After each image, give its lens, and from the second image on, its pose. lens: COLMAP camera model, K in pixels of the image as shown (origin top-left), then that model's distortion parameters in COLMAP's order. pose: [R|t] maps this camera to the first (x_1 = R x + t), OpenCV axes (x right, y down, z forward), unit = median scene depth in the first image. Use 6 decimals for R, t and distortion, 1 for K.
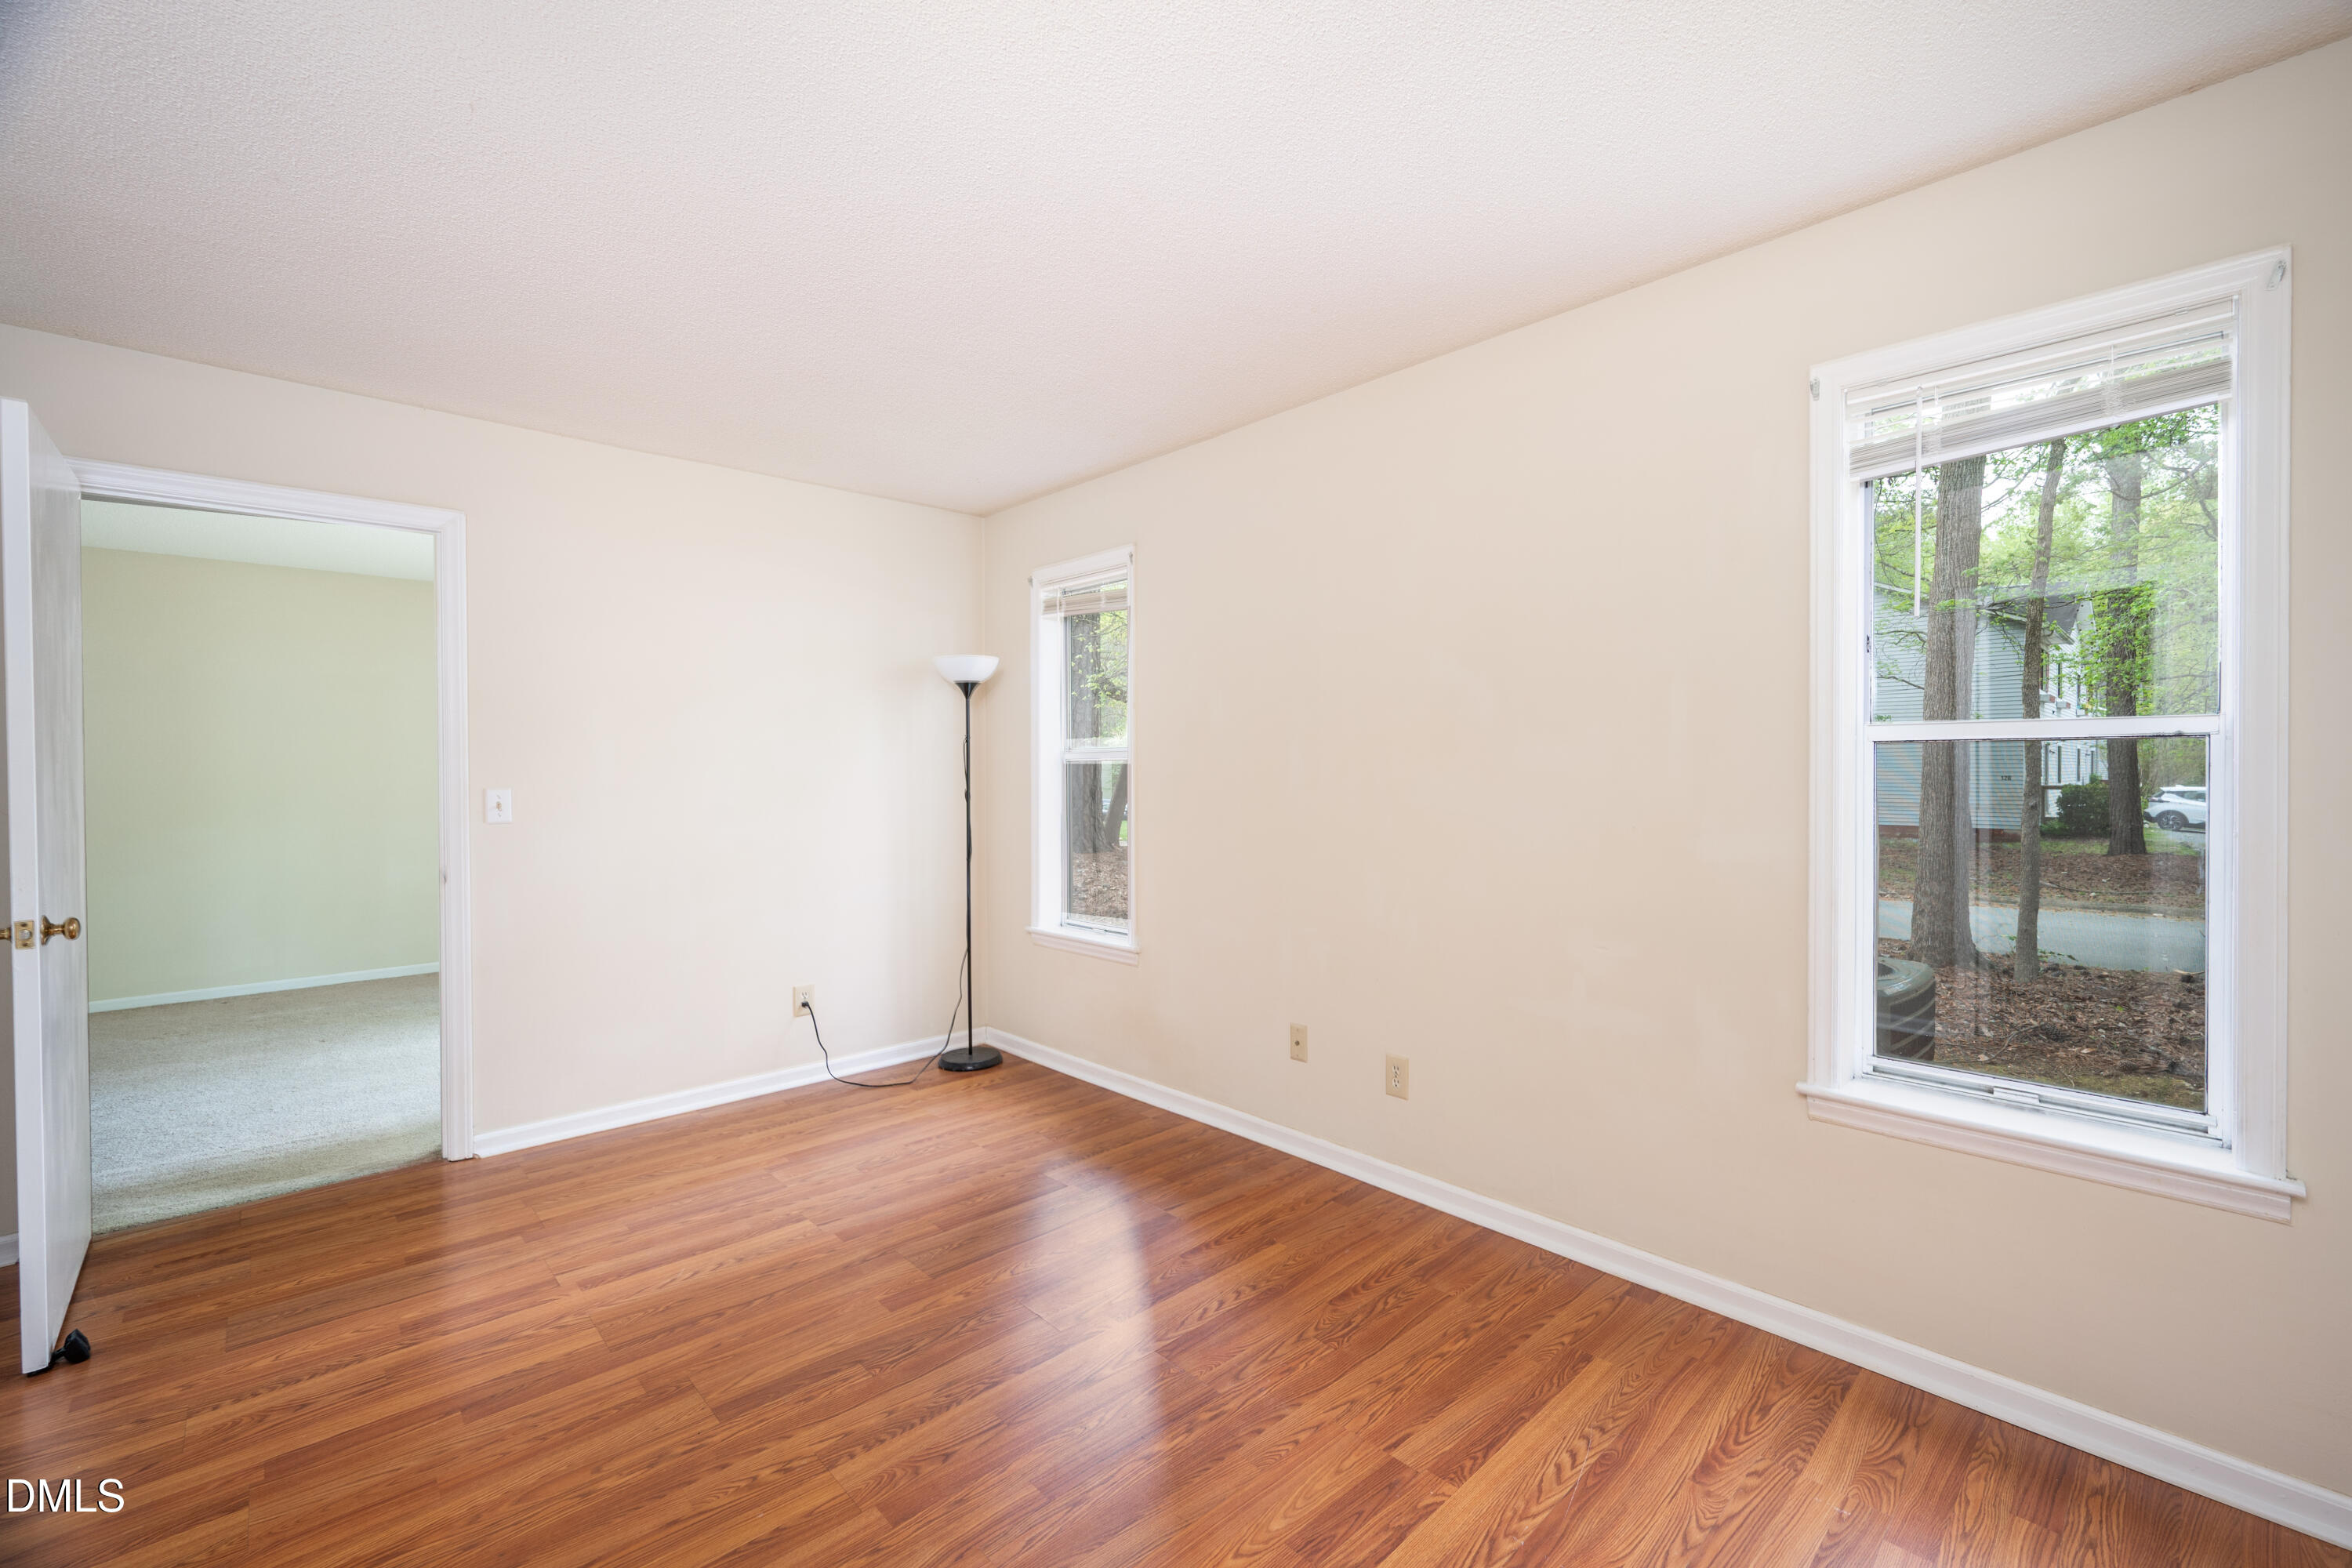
lens RADIAL K [[970.7, 0, 1176.0], [0, 970.7, 784.0], [0, 0, 1]] dist [0.000003, 0.000276]
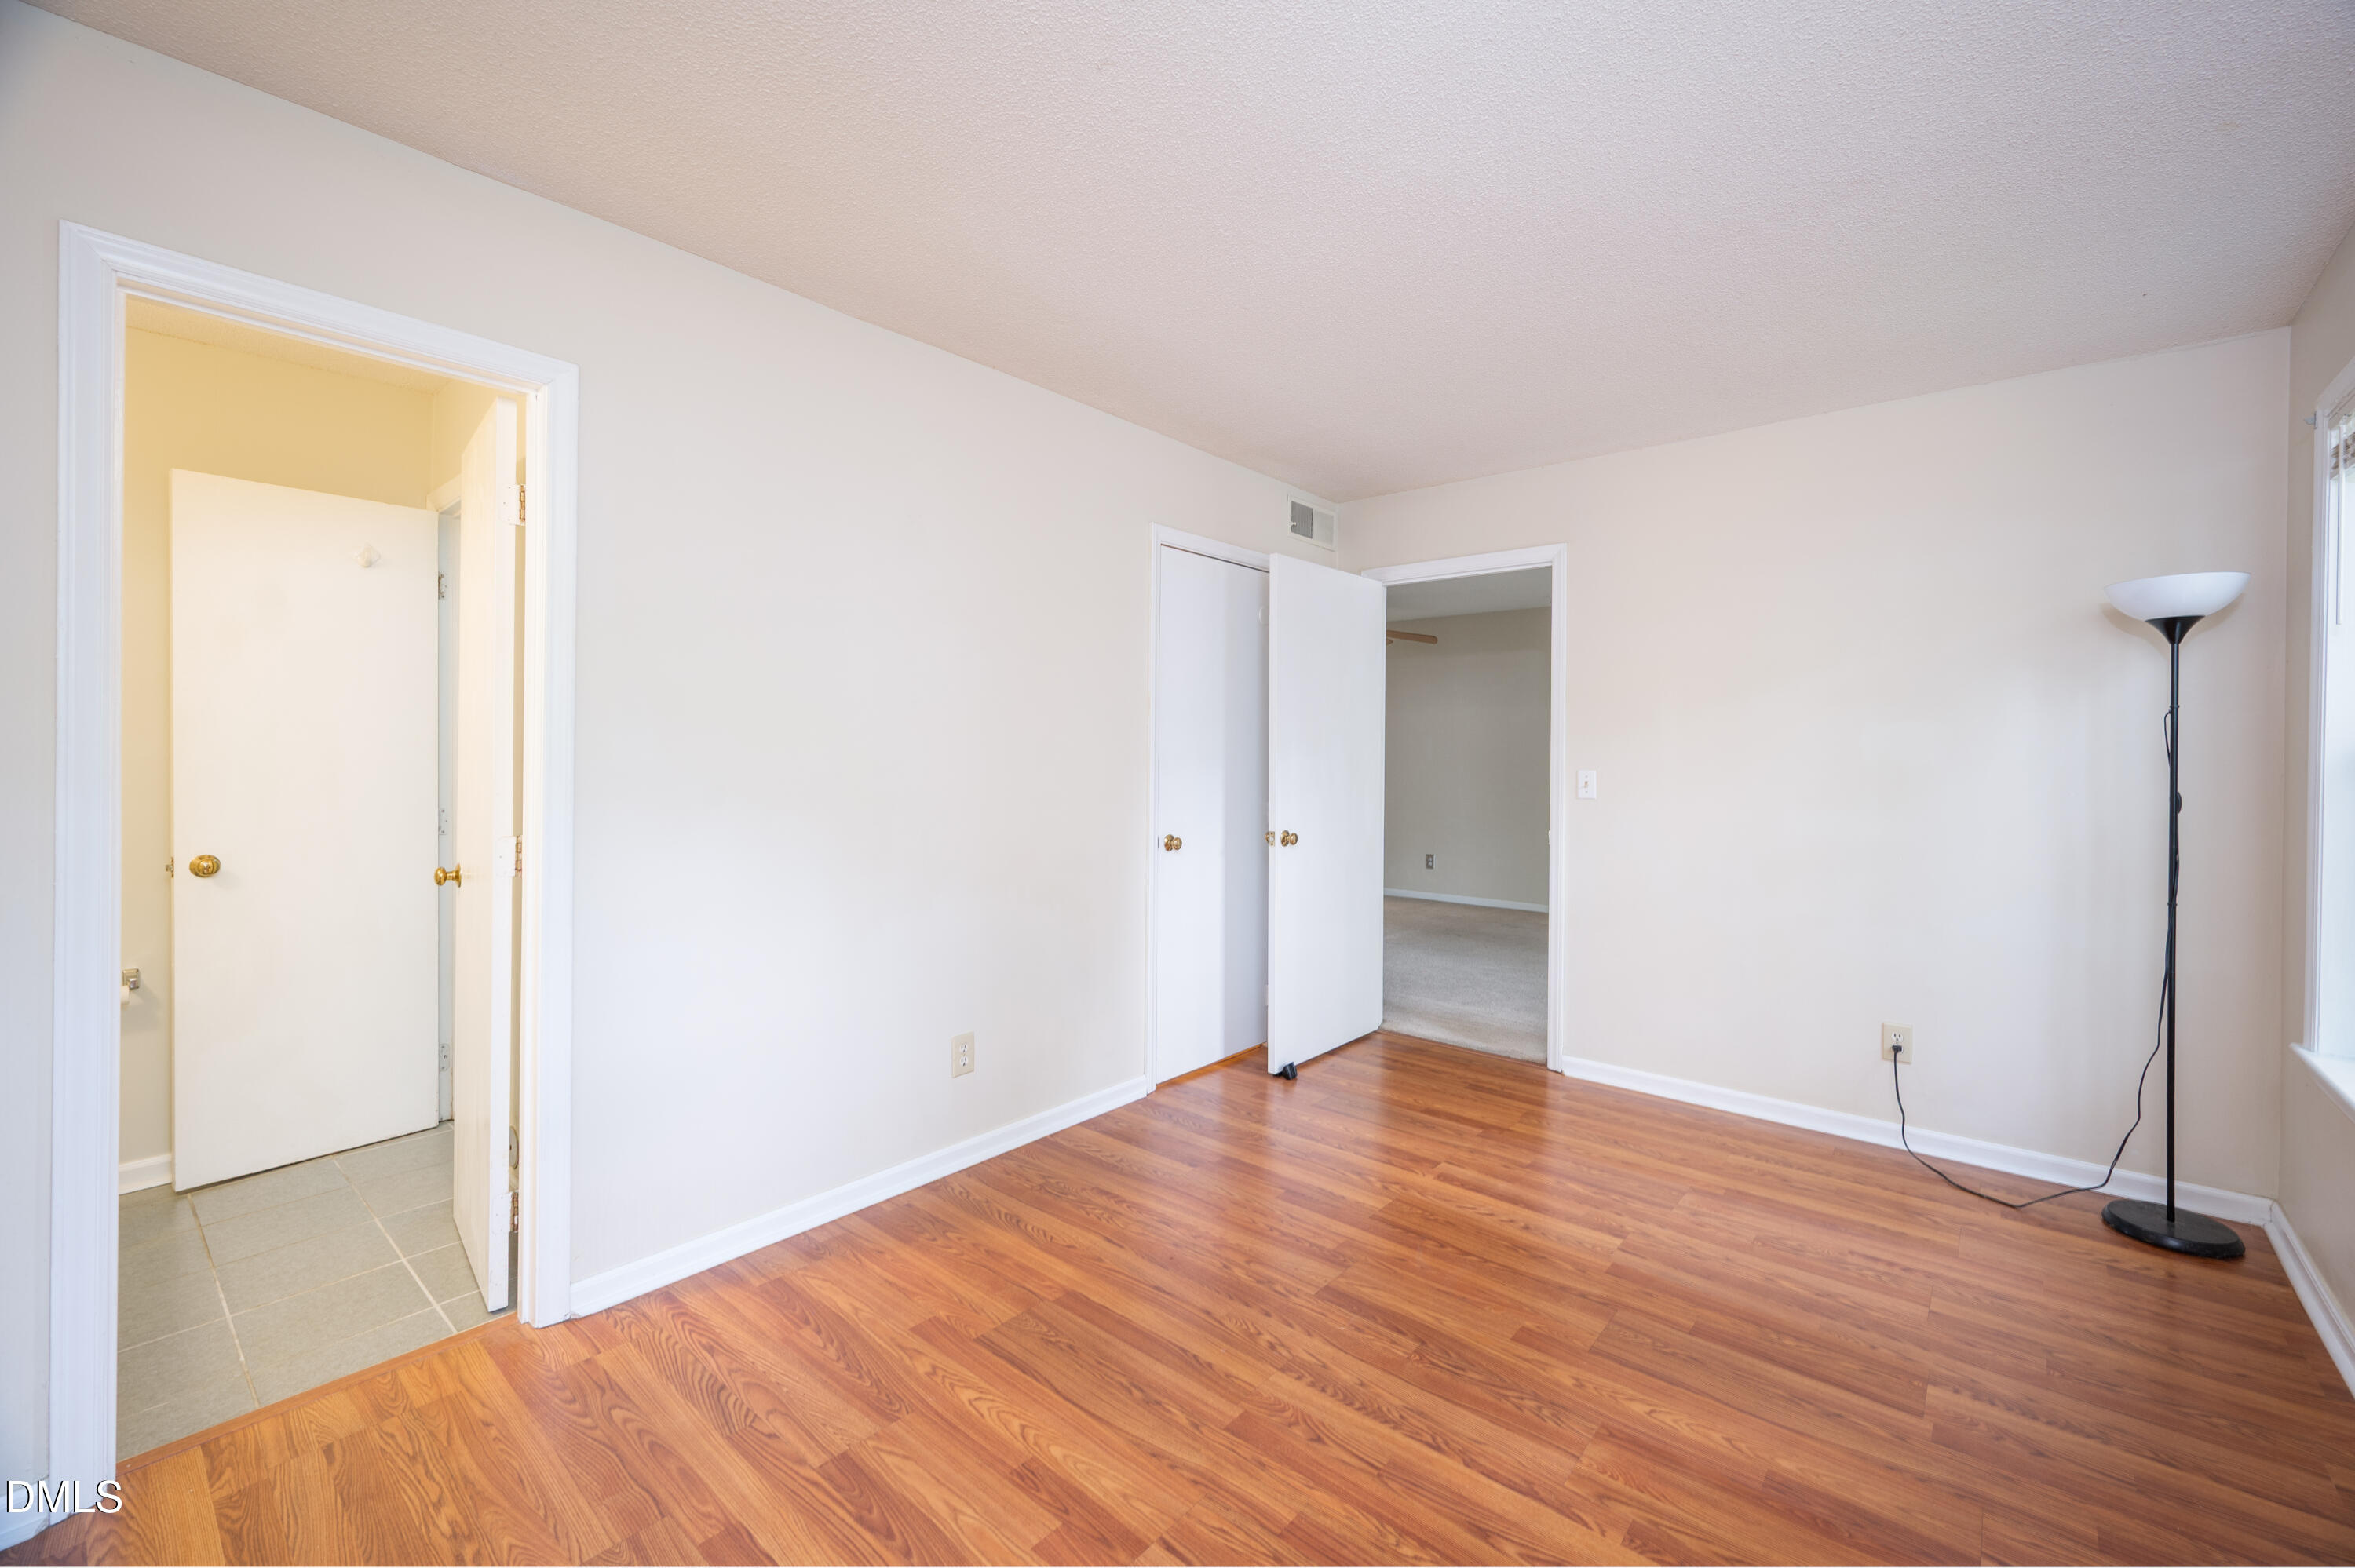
lens RADIAL K [[959.9, 0, 1244.6], [0, 959.9, 728.0], [0, 0, 1]] dist [0.002137, 0.000126]
pose [[0.141607, -0.022006, -0.989678, 0.468228], [-0.021451, 0.999450, -0.025293, -0.008422], [0.989690, 0.024811, 0.141058, 0.480095]]
